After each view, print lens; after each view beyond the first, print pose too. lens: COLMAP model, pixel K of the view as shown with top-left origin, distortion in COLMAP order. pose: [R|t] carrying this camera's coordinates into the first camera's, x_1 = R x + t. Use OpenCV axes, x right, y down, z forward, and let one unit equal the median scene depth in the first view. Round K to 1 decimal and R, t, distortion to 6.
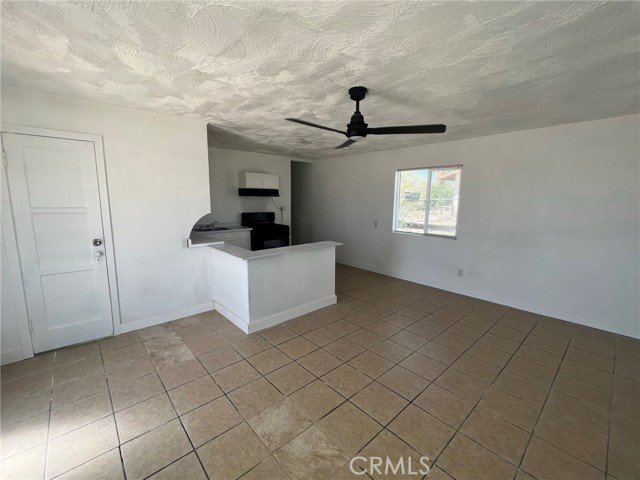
lens RADIAL K [[273.9, 0, 319.1], [0, 273.9, 239.7], [0, 0, 1]] dist [0.001549, 0.001137]
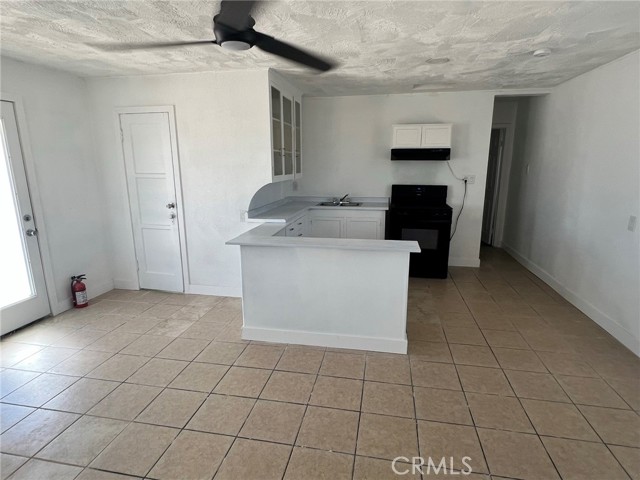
lens RADIAL K [[355.8, 0, 320.1], [0, 355.8, 239.8], [0, 0, 1]] dist [-0.001235, -0.000612]
pose [[0.604866, 0.158668, -0.780360, 0.629768], [-0.111371, 0.987173, 0.114394, -0.077808], [0.788501, 0.017716, 0.614778, 0.546769]]
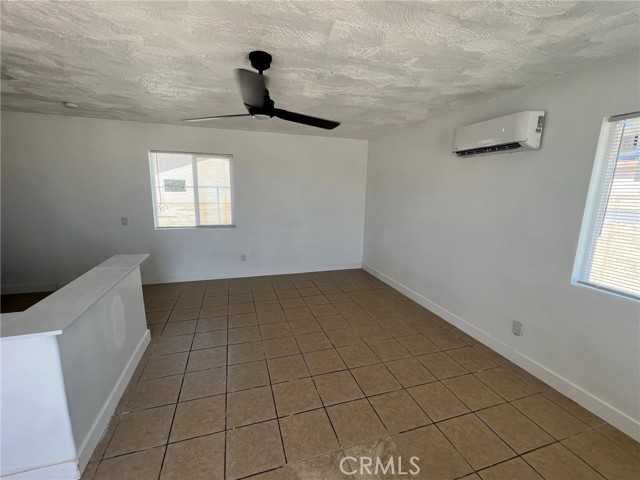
lens RADIAL K [[273.9, 0, 317.5], [0, 273.9, 240.1], [0, 0, 1]] dist [0.001549, 0.001137]
pose [[0.415887, -0.172847, 0.892839, -0.444092], [0.124586, 0.983344, 0.132335, -0.075772], [-0.900842, 0.056199, 0.430495, 0.396967]]
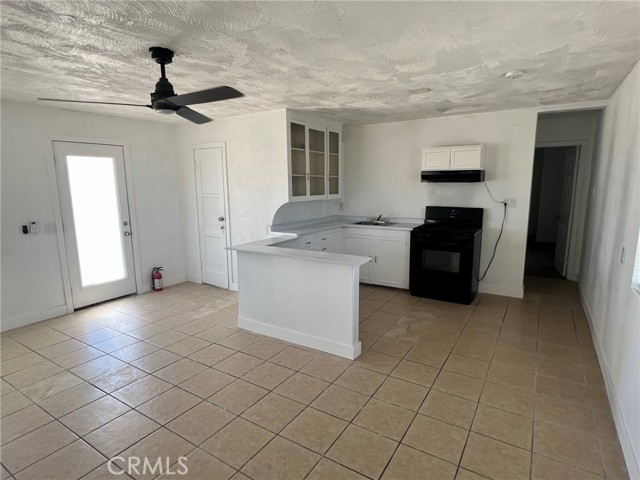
lens RADIAL K [[355.8, 0, 319.6], [0, 355.8, 240.4], [0, 0, 1]] dist [-0.001235, -0.000612]
pose [[0.269194, 0.141812, -0.952588, 0.982734], [-0.135320, 0.984857, 0.108376, -0.134736], [0.953532, 0.099730, 0.284307, 0.890640]]
